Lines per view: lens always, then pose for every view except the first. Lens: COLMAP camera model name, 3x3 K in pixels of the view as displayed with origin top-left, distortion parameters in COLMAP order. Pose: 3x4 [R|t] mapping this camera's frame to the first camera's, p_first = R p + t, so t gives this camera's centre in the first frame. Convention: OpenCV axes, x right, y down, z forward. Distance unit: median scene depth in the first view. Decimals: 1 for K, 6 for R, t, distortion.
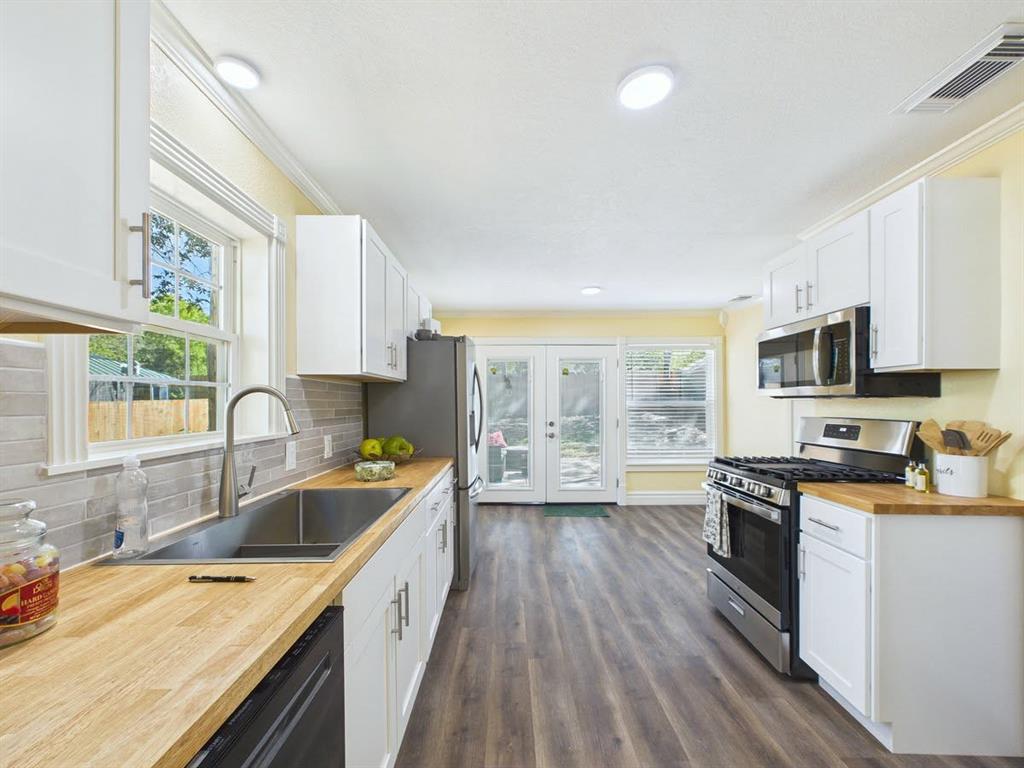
lens RADIAL K [[415.7, 0, 512.0], [0, 415.7, 384.0], [0, 0, 1]] dist [-0.001324, -0.000182]
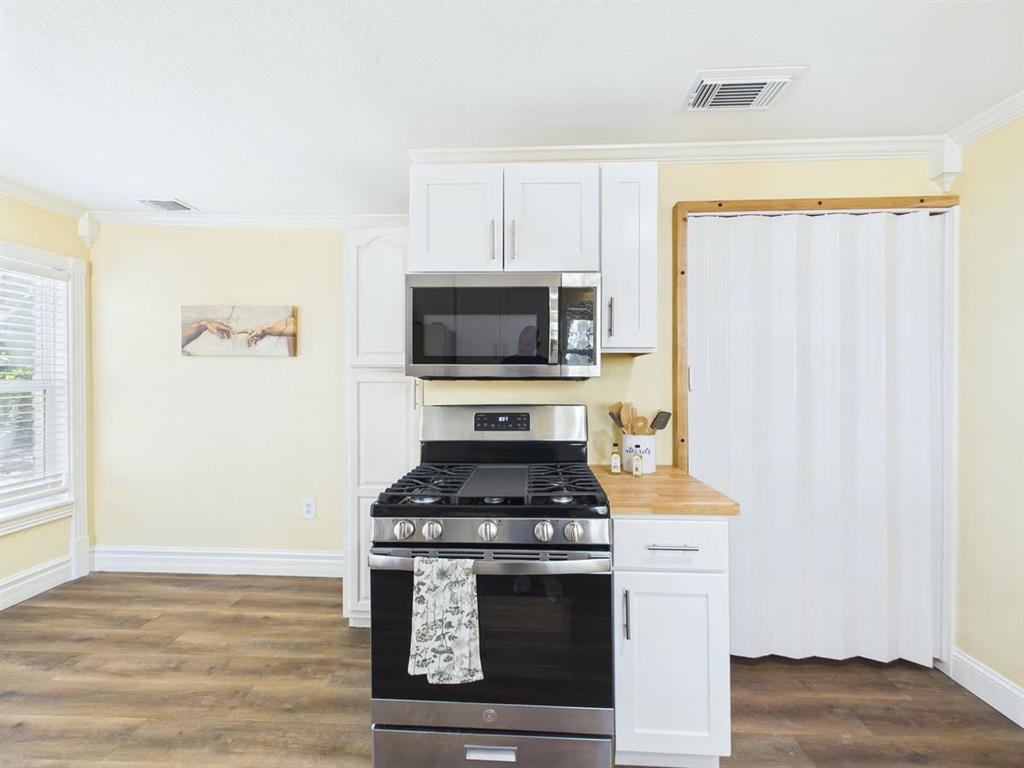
lens RADIAL K [[417.9, 0, 512.4], [0, 417.9, 377.9], [0, 0, 1]] dist [0.001476, 0.000213]
pose [[0.050128, 0.001221, 0.998742, -0.018414], [-0.044459, 0.999011, 0.001010, 0.026548], [-0.997753, -0.044454, 0.050133, 0.897171]]
